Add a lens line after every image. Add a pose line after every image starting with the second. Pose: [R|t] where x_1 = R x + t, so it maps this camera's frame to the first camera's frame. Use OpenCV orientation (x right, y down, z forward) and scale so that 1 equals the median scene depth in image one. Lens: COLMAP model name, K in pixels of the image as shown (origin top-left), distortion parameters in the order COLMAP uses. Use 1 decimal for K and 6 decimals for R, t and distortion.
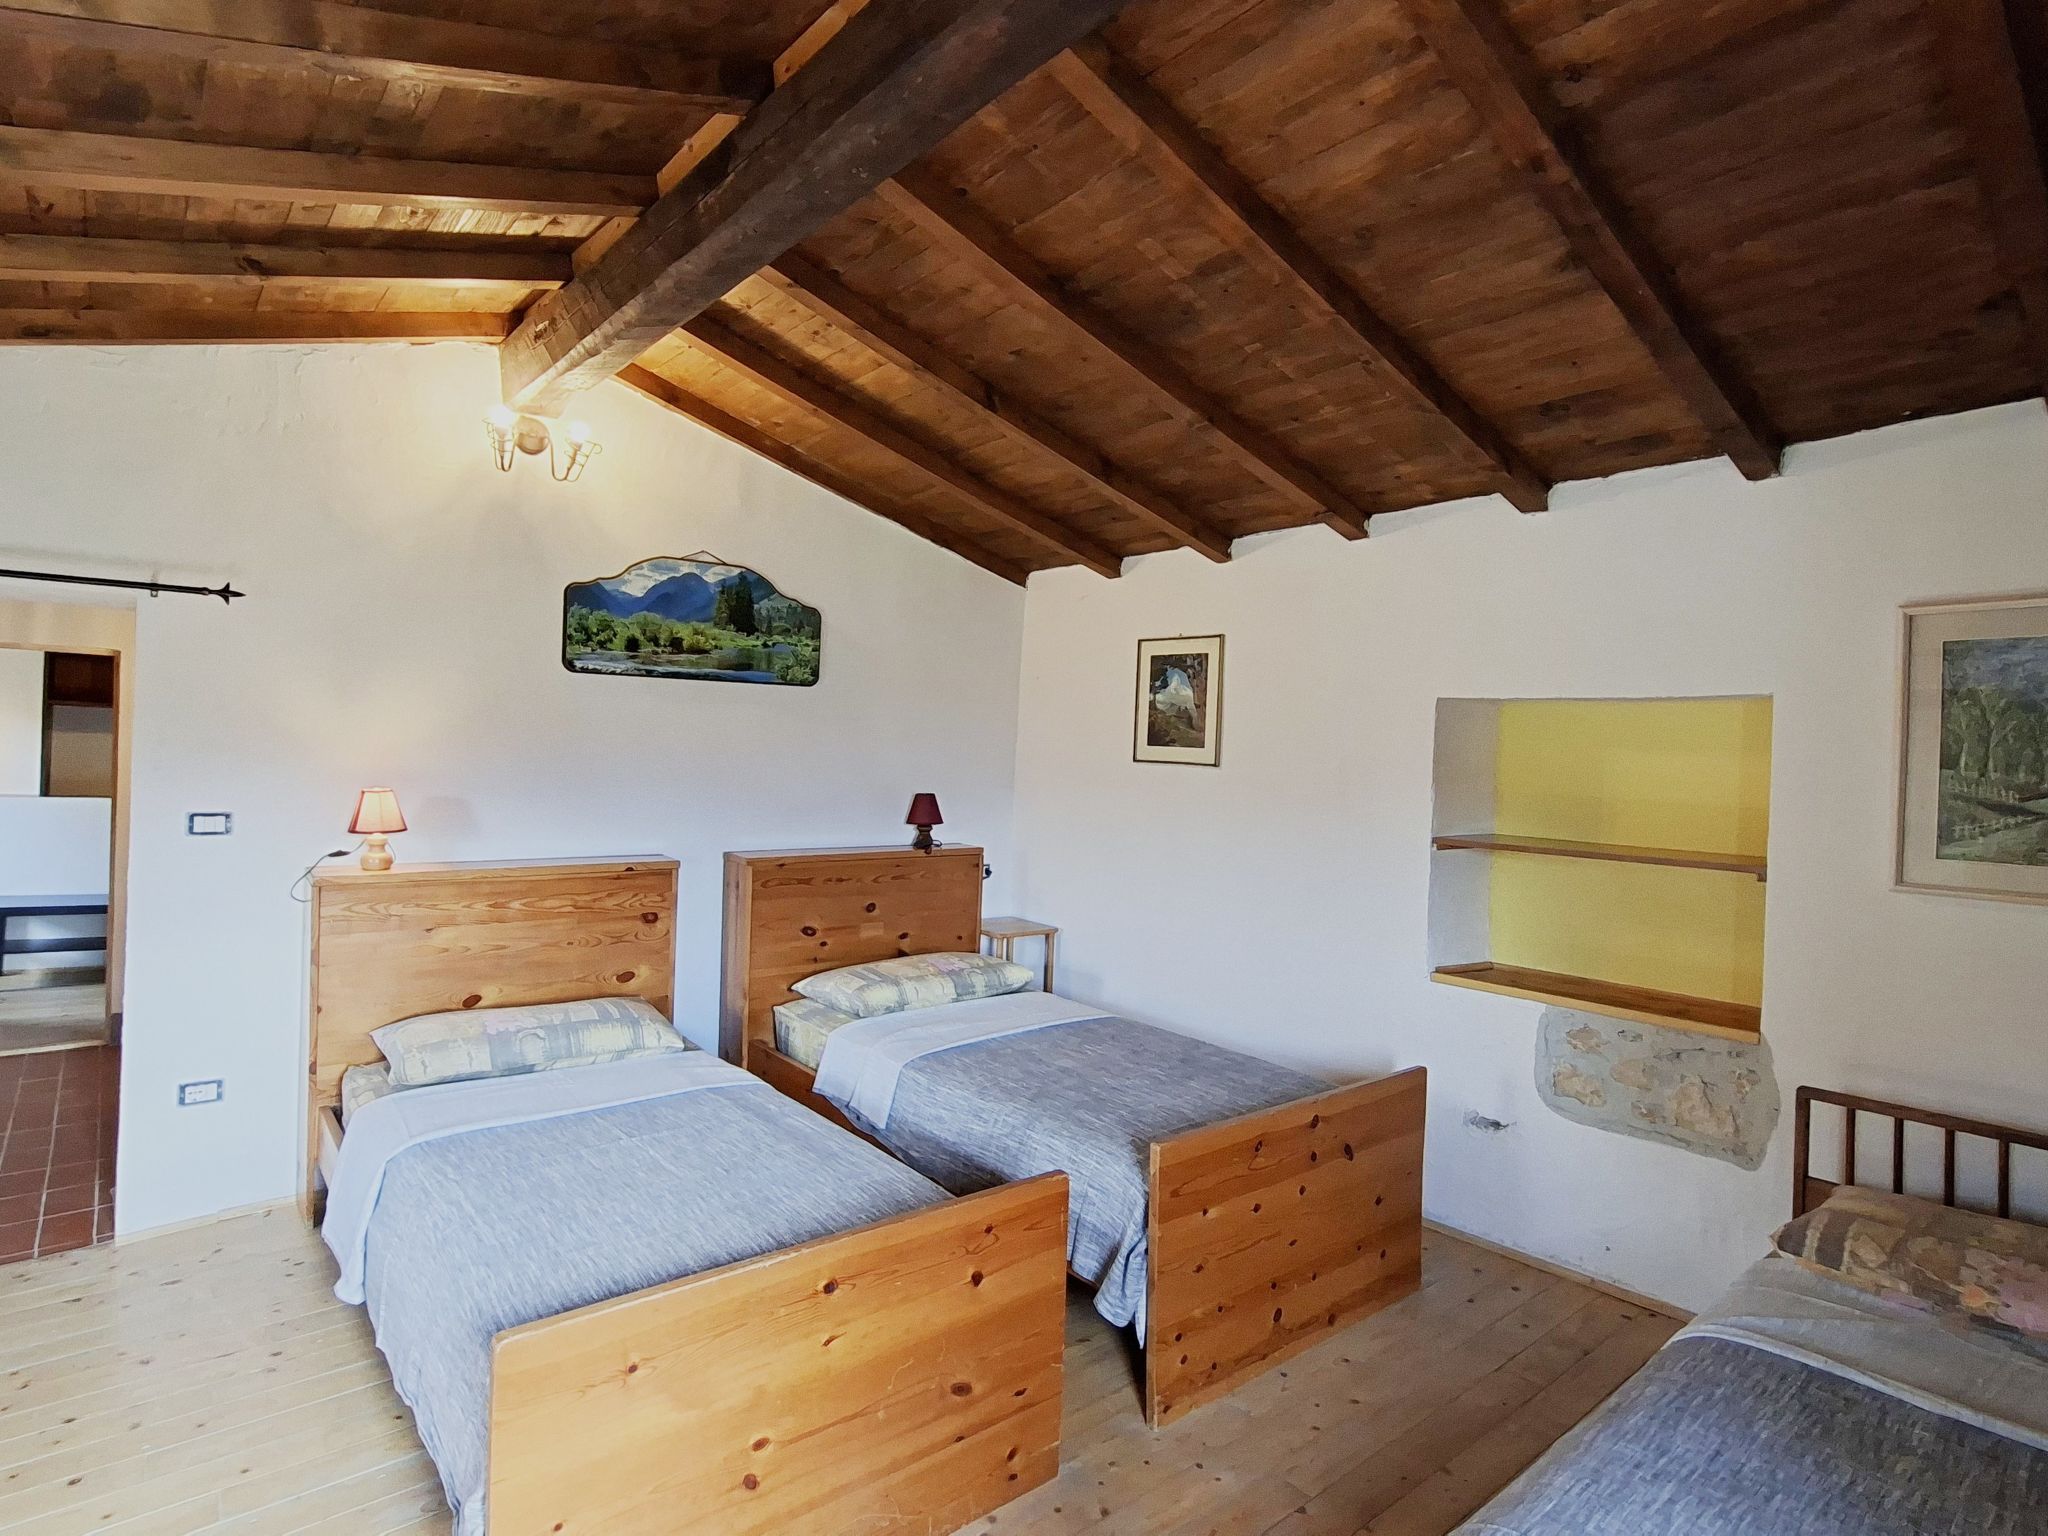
lens RADIAL K [[1078.8, 0, 1010.0], [0, 1078.8, 760.4], [0, 0, 1]] dist [-0.001400, -0.000282]
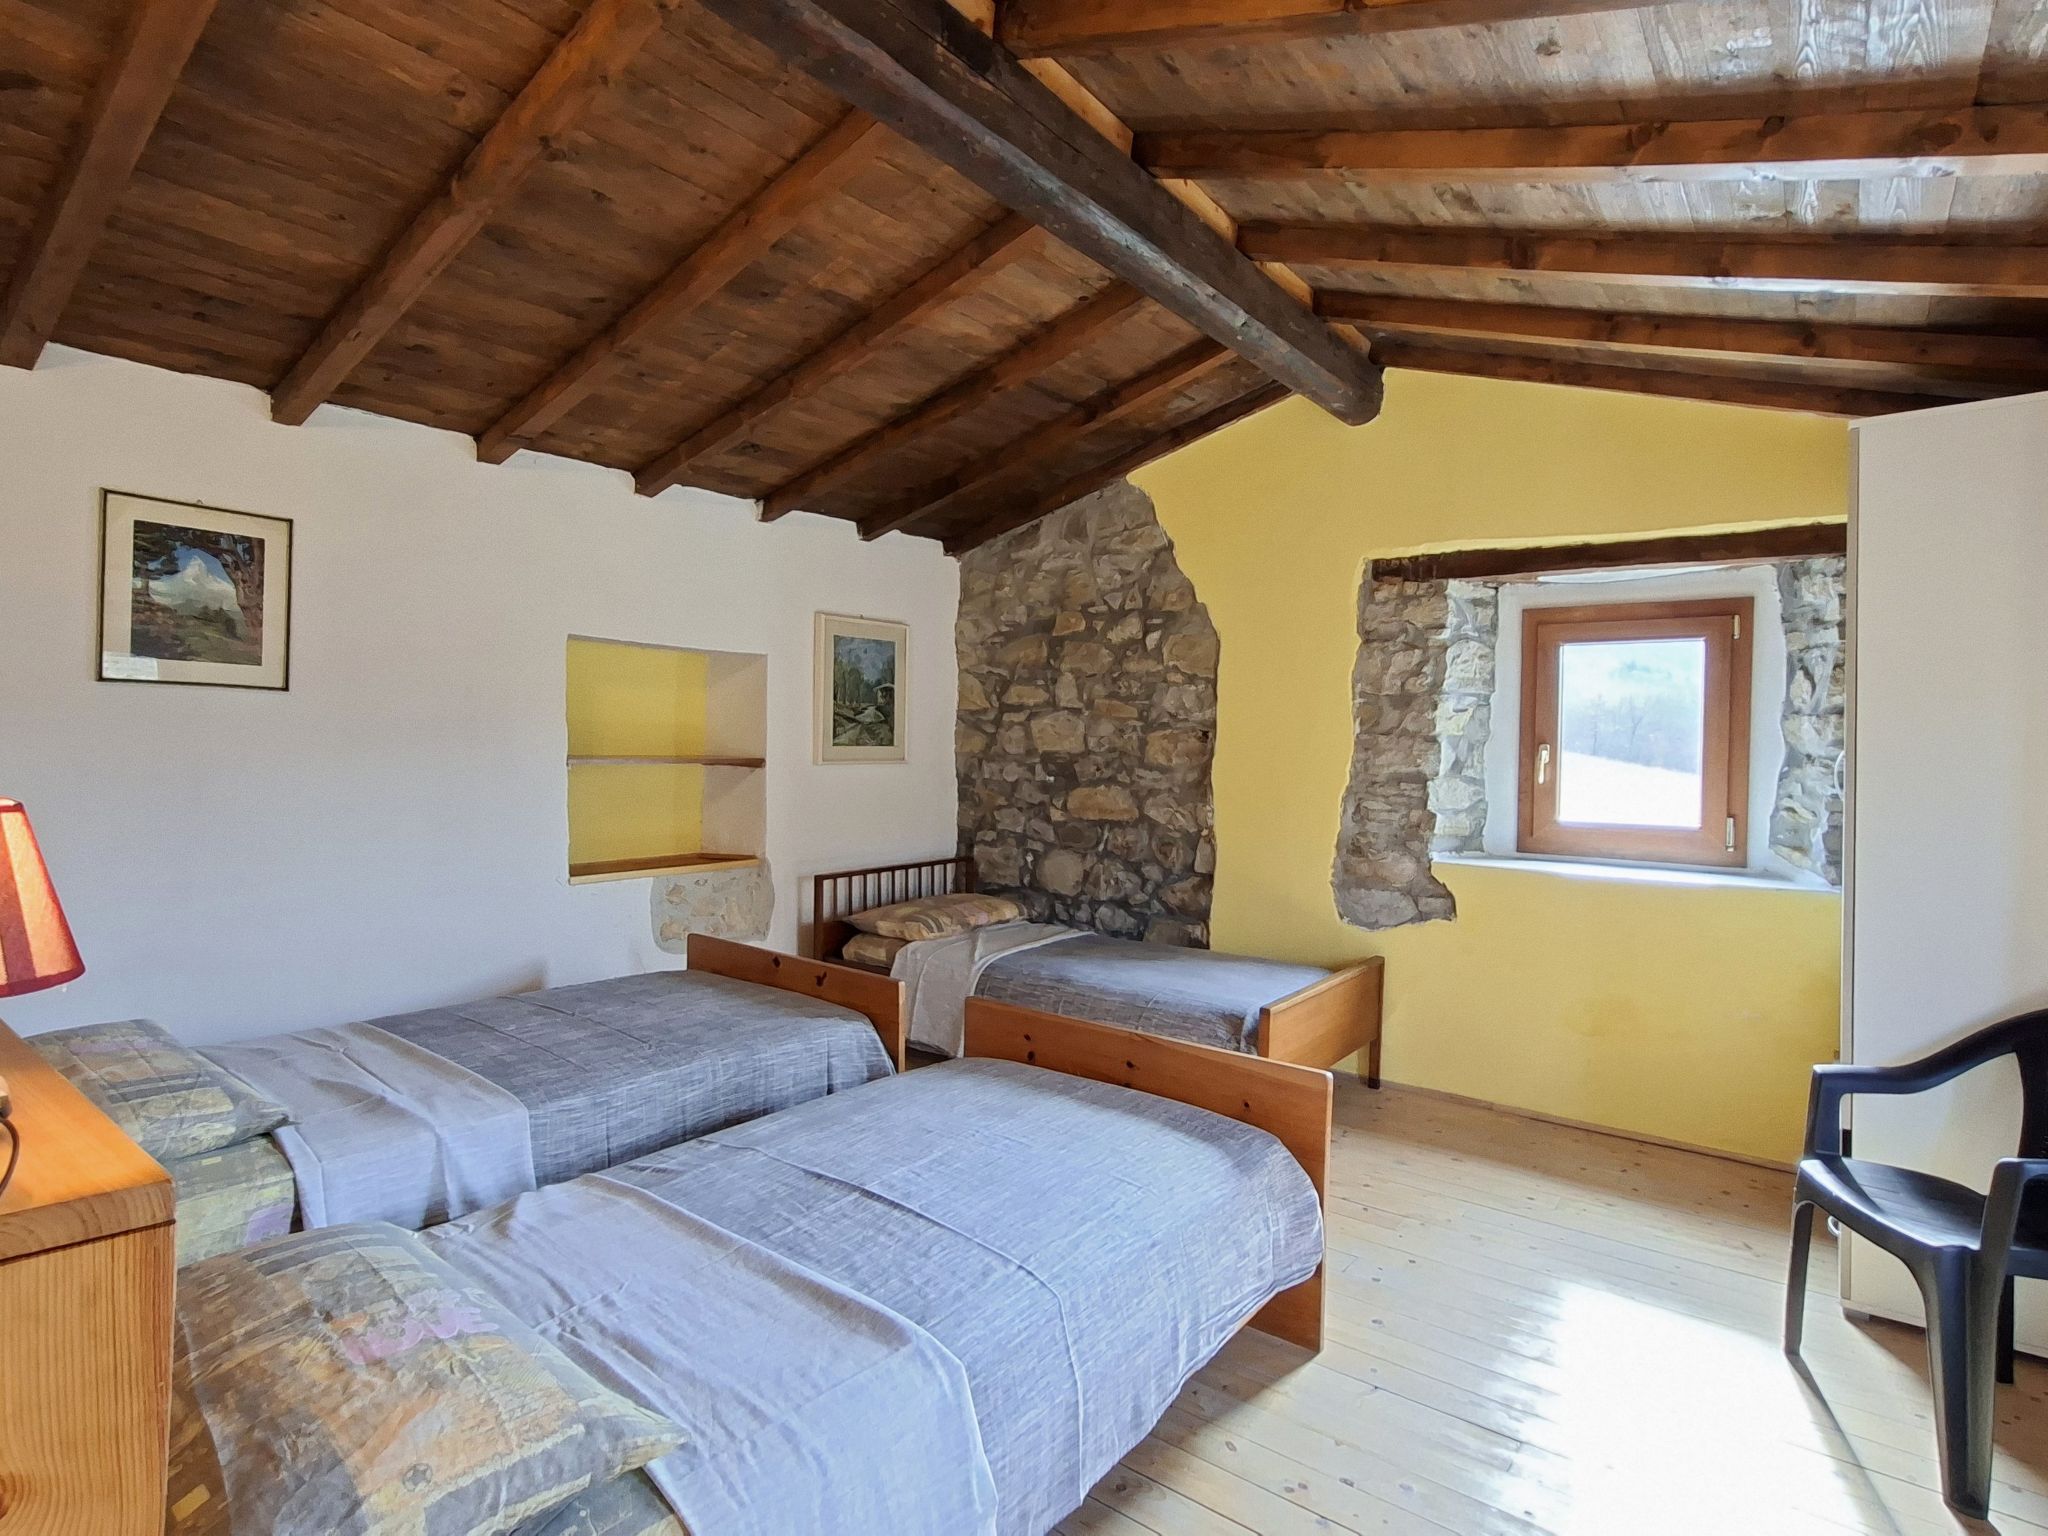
lens RADIAL K [[1078.8, 0, 1010.0], [0, 1078.8, 760.4], [0, 0, 1]] dist [-0.001400, -0.000282]
pose [[-0.218392, -0.065167, 0.973683, -0.671065], [-0.028301, 0.997771, 0.060431, -0.006019], [-0.975451, -0.014359, -0.219750, 0.657791]]
